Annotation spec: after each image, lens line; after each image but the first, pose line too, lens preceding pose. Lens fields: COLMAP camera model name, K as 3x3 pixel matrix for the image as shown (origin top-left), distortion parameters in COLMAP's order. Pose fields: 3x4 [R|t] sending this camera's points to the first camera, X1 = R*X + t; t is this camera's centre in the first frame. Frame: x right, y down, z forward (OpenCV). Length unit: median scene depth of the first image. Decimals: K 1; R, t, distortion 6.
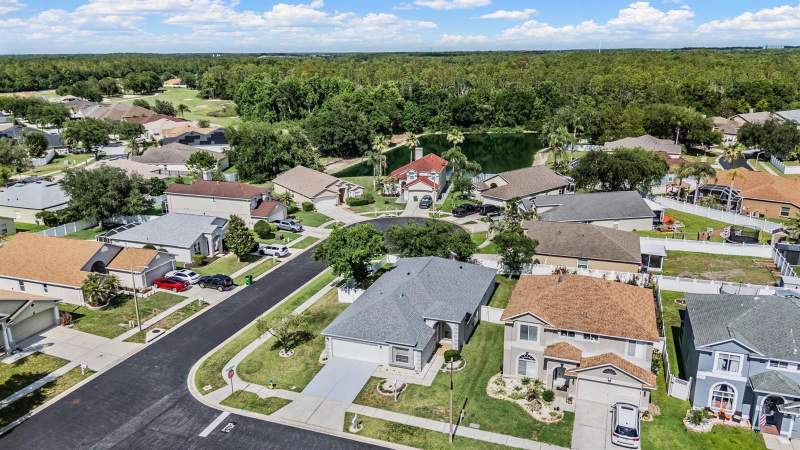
lens RADIAL K [[591.1, 0, 401.7], [0, 591.1, 226.4], [0, 0, 1]] dist [0.072845, -0.076834]
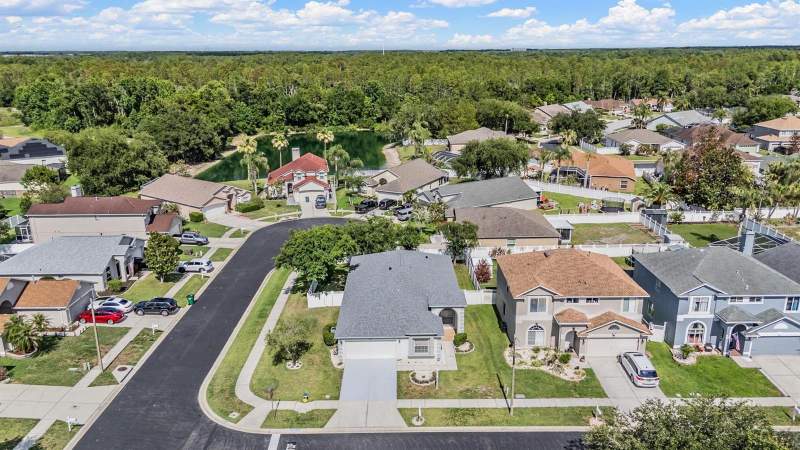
lens RADIAL K [[591.1, 0, 401.7], [0, 591.1, 226.4], [0, 0, 1]] dist [0.072845, -0.076834]
pose [[0.937847, -0.096441, 0.333379, -0.250277], [0.096555, 0.995195, 0.016270, -0.005011], [-0.333346, 0.016931, 0.942653, 0.033019]]
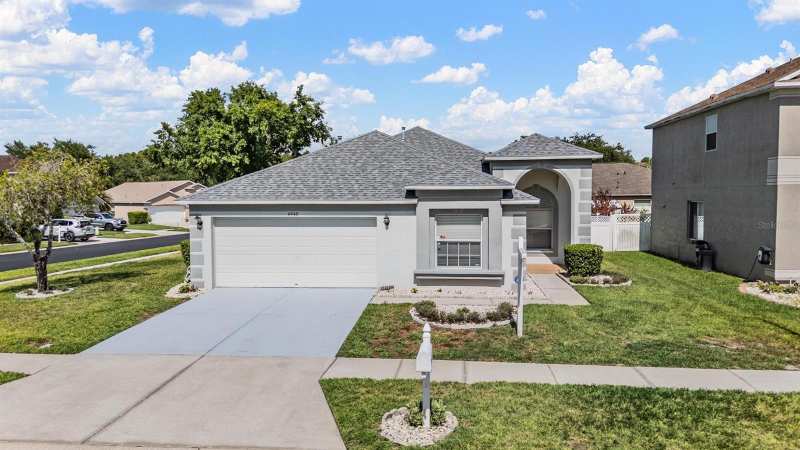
lens RADIAL K [[591.1, 0, 401.7], [0, 591.1, 226.4], [0, 0, 1]] dist [0.072845, -0.076834]
pose [[0.966951, -0.007360, 0.254855, -0.075291], [0.066874, 0.971908, -0.225659, 0.197505], [-0.246035, 0.235245, 0.940280, 0.511786]]
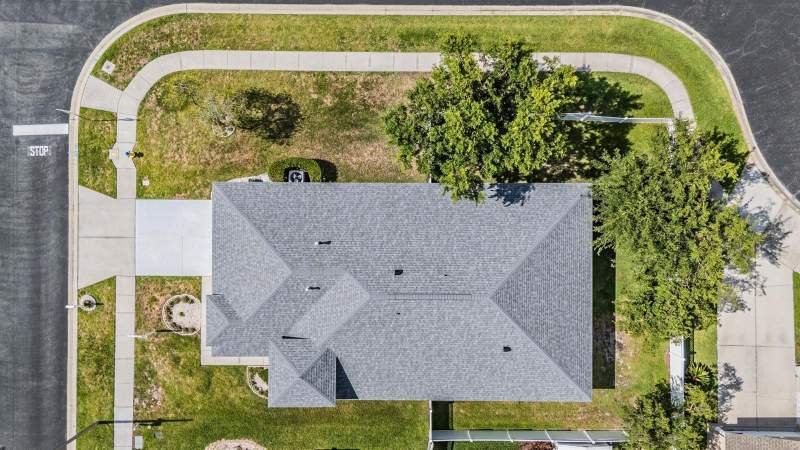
lens RADIAL K [[591.1, 0, 401.7], [0, 591.1, 226.4], [0, 0, 1]] dist [0.072845, -0.076834]
pose [[0.334644, 0.942338, -0.003390, -0.017972], [-0.257549, 0.094920, 0.961592, -0.341606], [0.906467, -0.320918, 0.274462, 0.733249]]
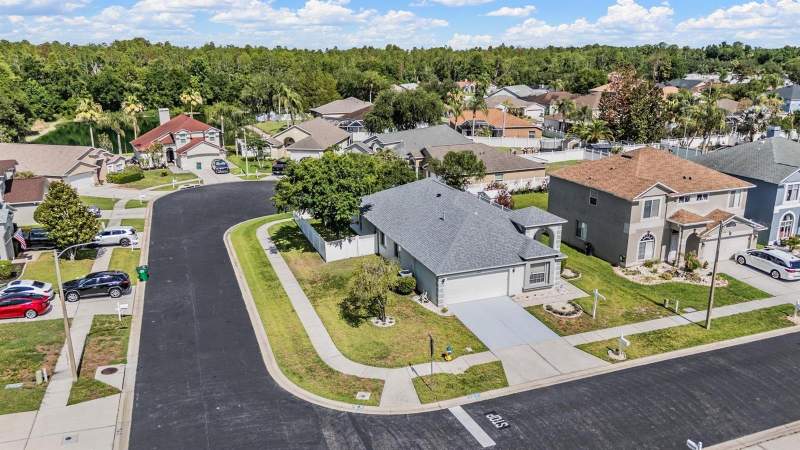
lens RADIAL K [[591.1, 0, 401.7], [0, 591.1, 226.4], [0, 0, 1]] dist [0.072845, -0.076834]
pose [[0.758317, -0.174815, 0.628009, -0.435346], [0.182639, 0.981764, 0.052752, 0.059596], [-0.625778, 0.074696, 0.776416, 0.359076]]
